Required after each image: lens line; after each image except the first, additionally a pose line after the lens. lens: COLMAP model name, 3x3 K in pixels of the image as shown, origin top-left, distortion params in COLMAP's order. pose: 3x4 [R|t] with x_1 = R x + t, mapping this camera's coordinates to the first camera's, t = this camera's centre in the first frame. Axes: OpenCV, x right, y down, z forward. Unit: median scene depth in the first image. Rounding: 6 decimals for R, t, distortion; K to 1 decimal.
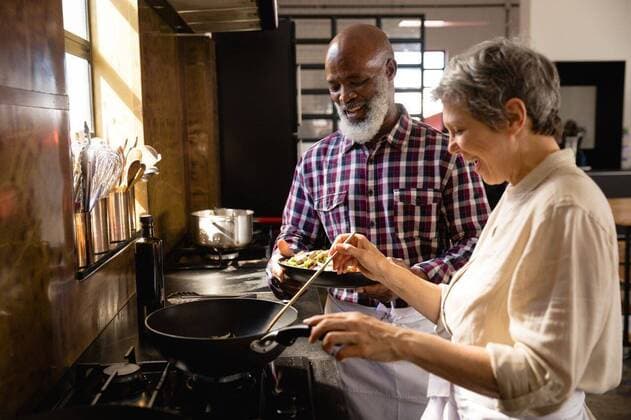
lens RADIAL K [[621.4, 0, 315.5], [0, 621.4, 210.0], [0, 0, 1]] dist [0.017482, -0.000292]
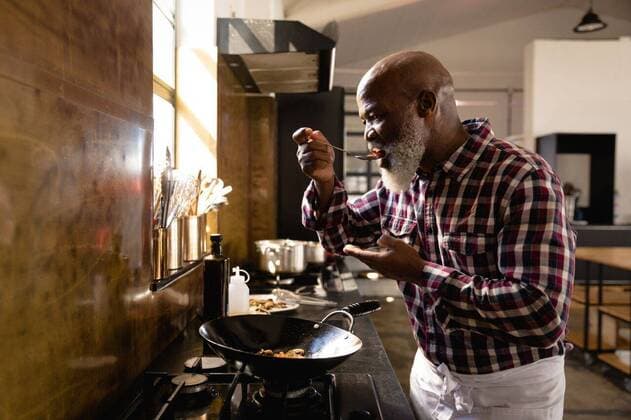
lens RADIAL K [[502.5, 0, 315.5], [0, 502.5, 210.0], [0, 0, 1]] dist [-0.000259, -0.001027]
pose [[0.997747, 0.022626, -0.063166, -0.032819], [-0.028212, 0.995632, -0.089002, 0.026081], [0.060876, 0.090583, 0.994027, 0.095208]]
